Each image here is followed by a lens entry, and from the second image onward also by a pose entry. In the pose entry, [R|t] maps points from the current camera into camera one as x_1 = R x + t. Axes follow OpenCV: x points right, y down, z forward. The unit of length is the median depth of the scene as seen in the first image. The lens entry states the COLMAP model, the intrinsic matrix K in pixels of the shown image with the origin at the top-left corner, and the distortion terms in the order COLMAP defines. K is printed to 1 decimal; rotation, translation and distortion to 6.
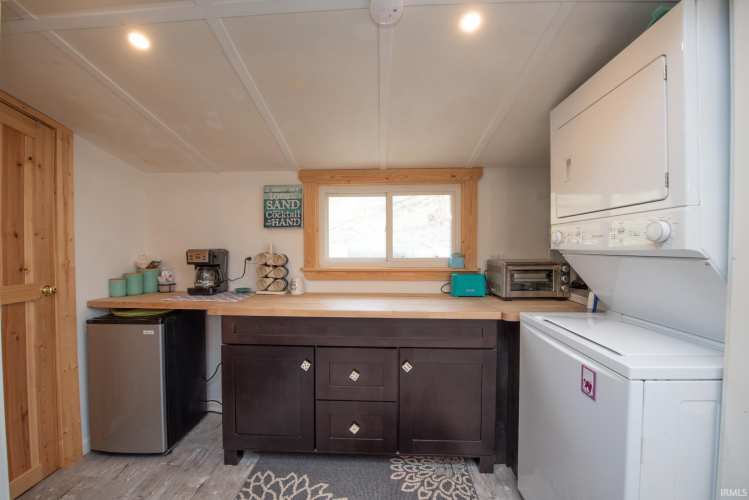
lens RADIAL K [[300.1, 0, 374.1], [0, 300.1, 250.9], [0, 0, 1]] dist [-0.015856, -0.002343]
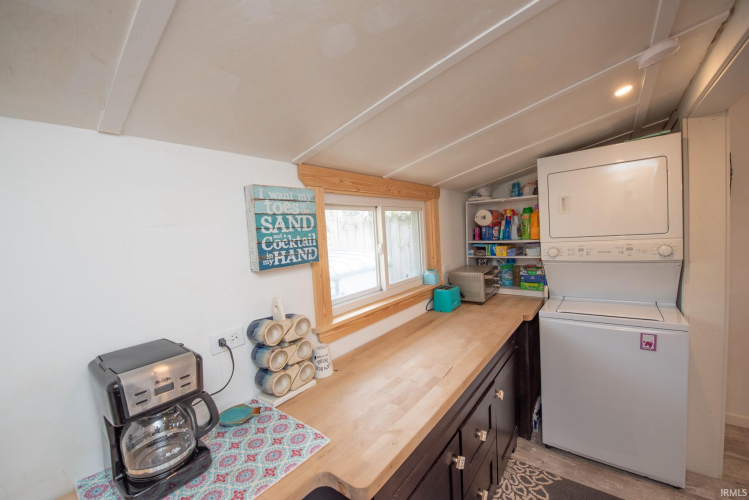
lens RADIAL K [[300.1, 0, 374.7], [0, 300.1, 249.1], [0, 0, 1]] dist [-0.015856, -0.002343]
pose [[0.580048, -0.079502, 0.810694, -0.657207], [0.078667, 0.996041, 0.041392, -0.119314], [-0.810775, 0.039765, 0.584006, 0.562001]]
